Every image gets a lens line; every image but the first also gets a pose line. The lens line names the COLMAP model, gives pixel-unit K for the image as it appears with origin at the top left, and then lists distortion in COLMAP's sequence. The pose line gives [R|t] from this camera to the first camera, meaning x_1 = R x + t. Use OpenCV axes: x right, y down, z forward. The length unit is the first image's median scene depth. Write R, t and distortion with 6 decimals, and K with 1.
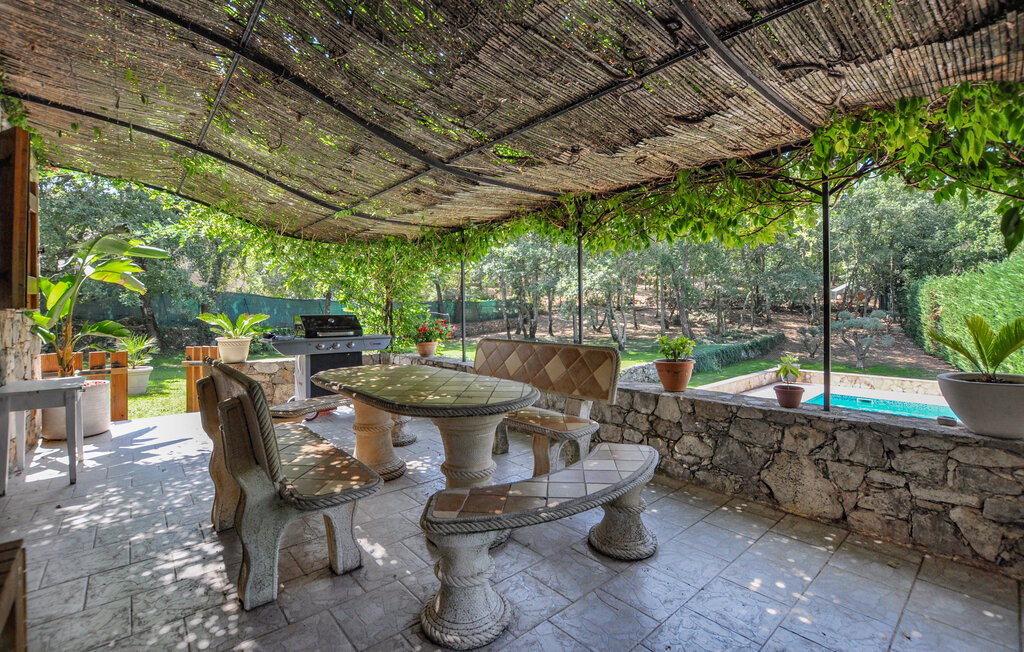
lens RADIAL K [[452.4, 0, 512.0], [0, 452.4, 326.0], [0, 0, 1]] dist [-0.025947, 0.000568]
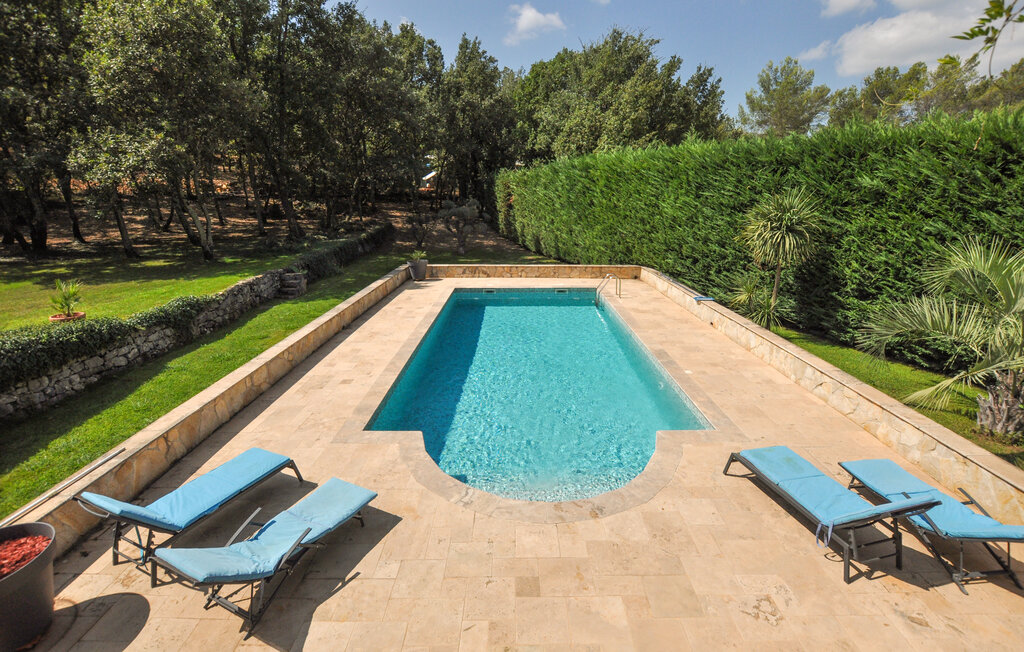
lens RADIAL K [[452.4, 0, 512.0], [0, 452.4, 326.0], [0, 0, 1]] dist [-0.025947, 0.000568]
pose [[0.666944, -0.203034, 0.716912, 0.023099], [0.021966, 0.967098, 0.253453, -0.010017], [-0.744784, -0.153291, 0.649460, 0.120283]]
